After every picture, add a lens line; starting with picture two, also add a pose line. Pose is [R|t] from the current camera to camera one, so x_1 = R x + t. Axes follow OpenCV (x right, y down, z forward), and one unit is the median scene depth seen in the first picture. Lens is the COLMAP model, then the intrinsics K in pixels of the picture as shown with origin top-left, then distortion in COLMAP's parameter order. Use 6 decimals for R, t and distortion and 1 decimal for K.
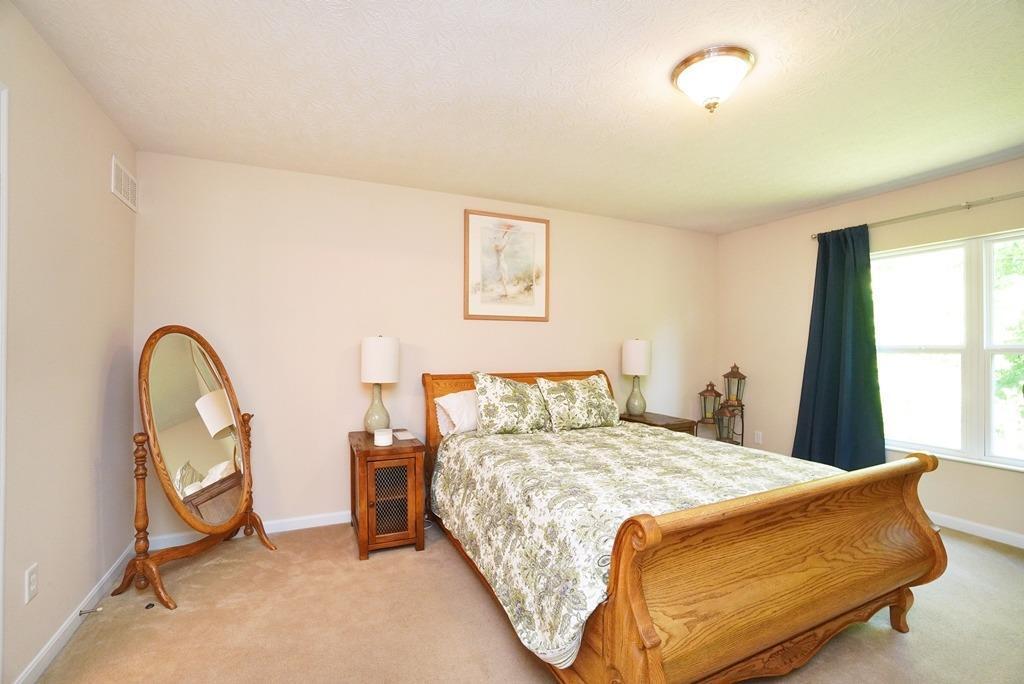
lens RADIAL K [[454.5, 0, 508.8], [0, 454.5, 344.2], [0, 0, 1]] dist [-0.058547, 0.021392]
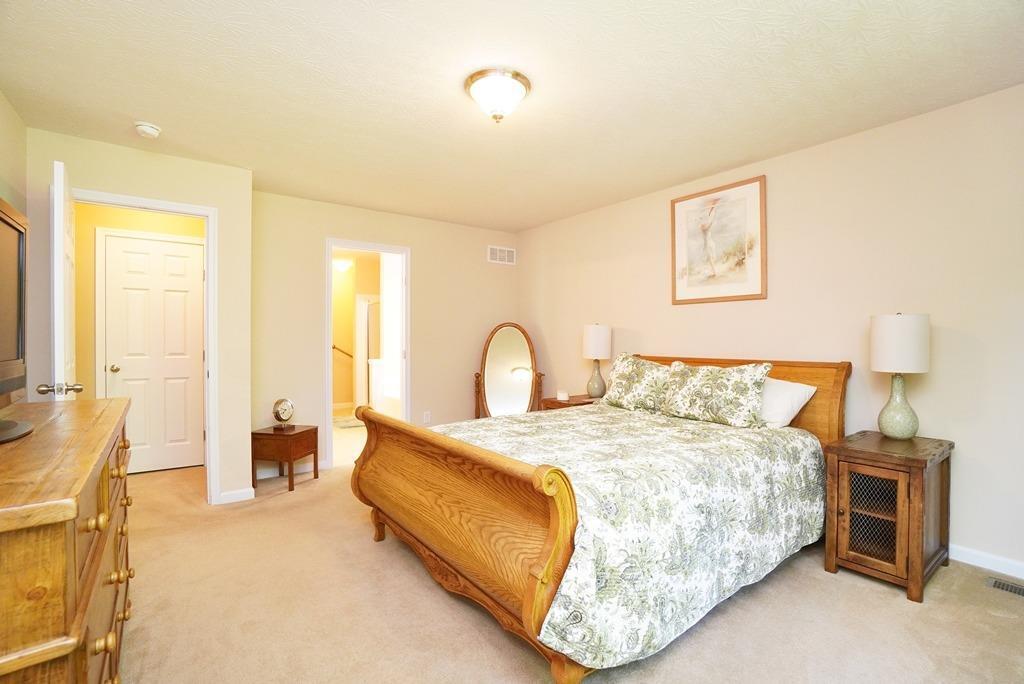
lens RADIAL K [[454.5, 0, 508.8], [0, 454.5, 344.2], [0, 0, 1]] dist [-0.058547, 0.021392]
pose [[0.212512, 0.008446, -0.977122, 0.841820], [0.005382, 0.999937, 0.009814, 0.023785], [0.977144, -0.007345, 0.212453, 0.404802]]
